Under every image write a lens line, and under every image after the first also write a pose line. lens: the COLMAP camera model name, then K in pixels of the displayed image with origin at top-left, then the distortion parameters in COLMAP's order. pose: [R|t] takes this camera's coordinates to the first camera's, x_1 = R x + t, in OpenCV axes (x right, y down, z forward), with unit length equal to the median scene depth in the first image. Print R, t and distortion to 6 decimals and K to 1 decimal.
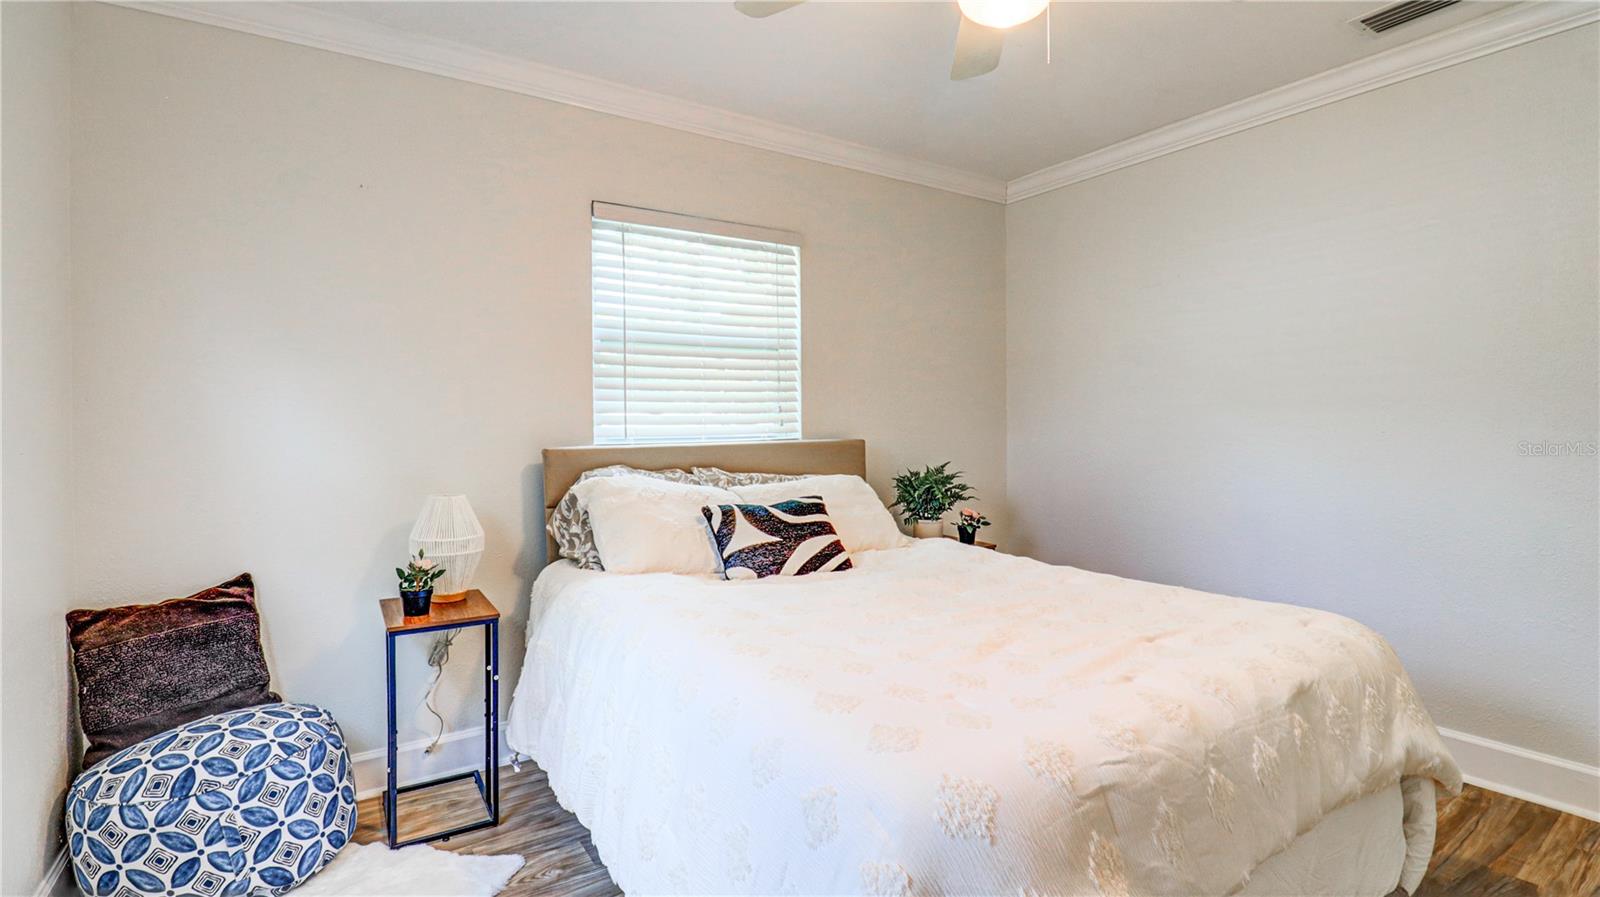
lens RADIAL K [[812.6, 0, 795.7], [0, 812.6, 437.9], [0, 0, 1]] dist [0.002524, -0.016511]
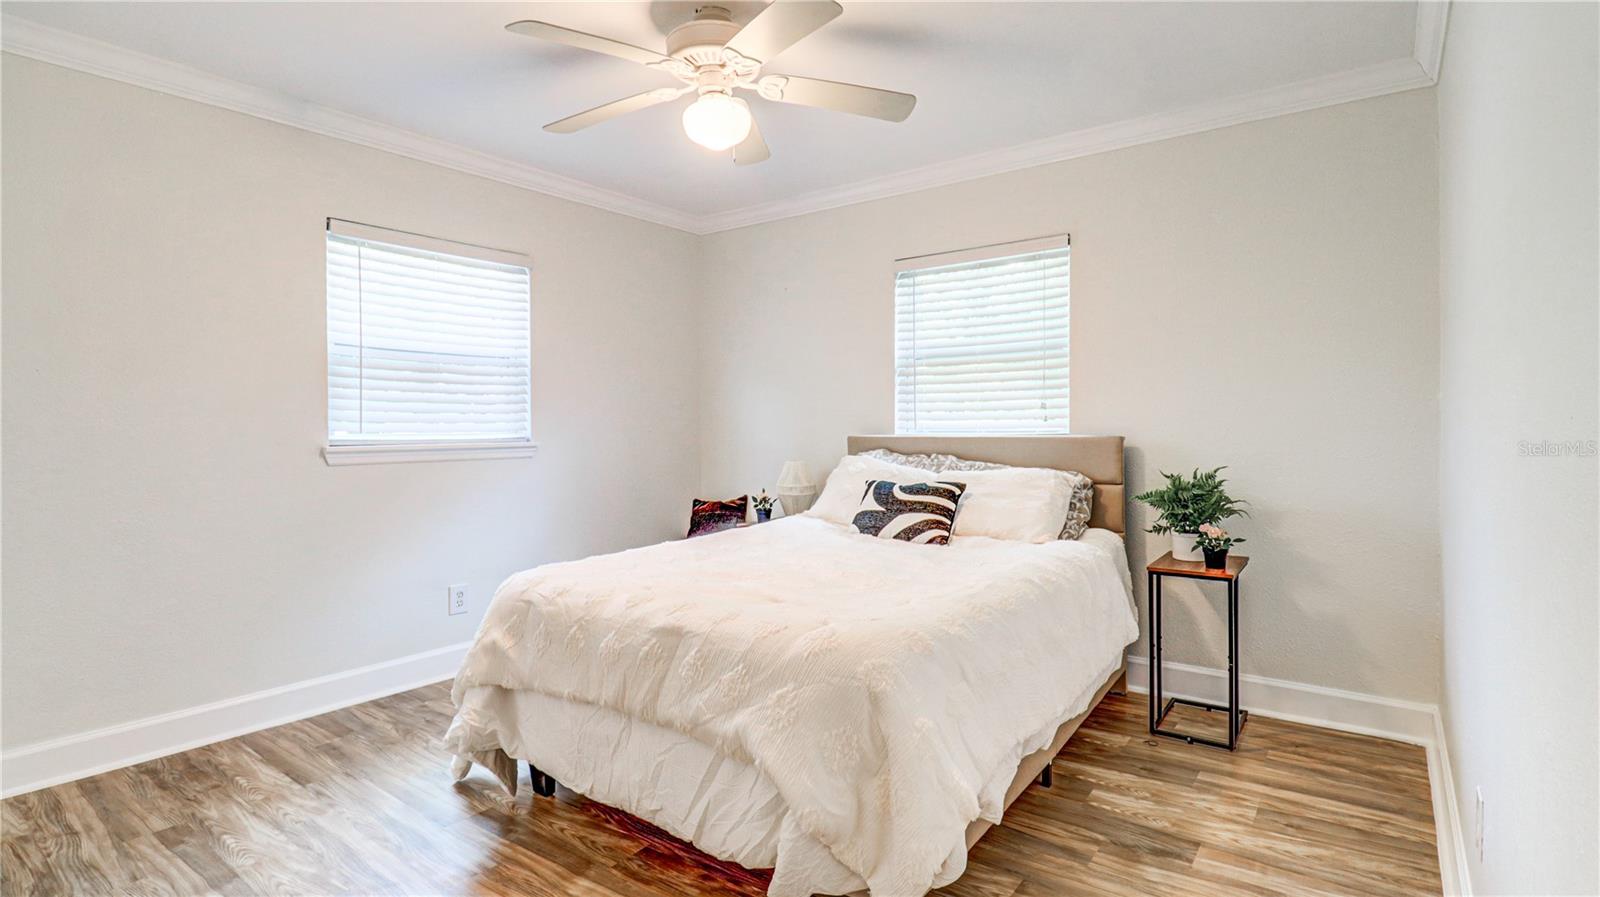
lens RADIAL K [[812.6, 0, 795.7], [0, 812.6, 437.9], [0, 0, 1]] dist [0.002524, -0.016511]
pose [[0.263228, 0.028565, -0.964311, 1.037023], [-0.012721, 0.999577, 0.026137, -0.019297], [0.964650, 0.005387, 0.263480, 0.451408]]
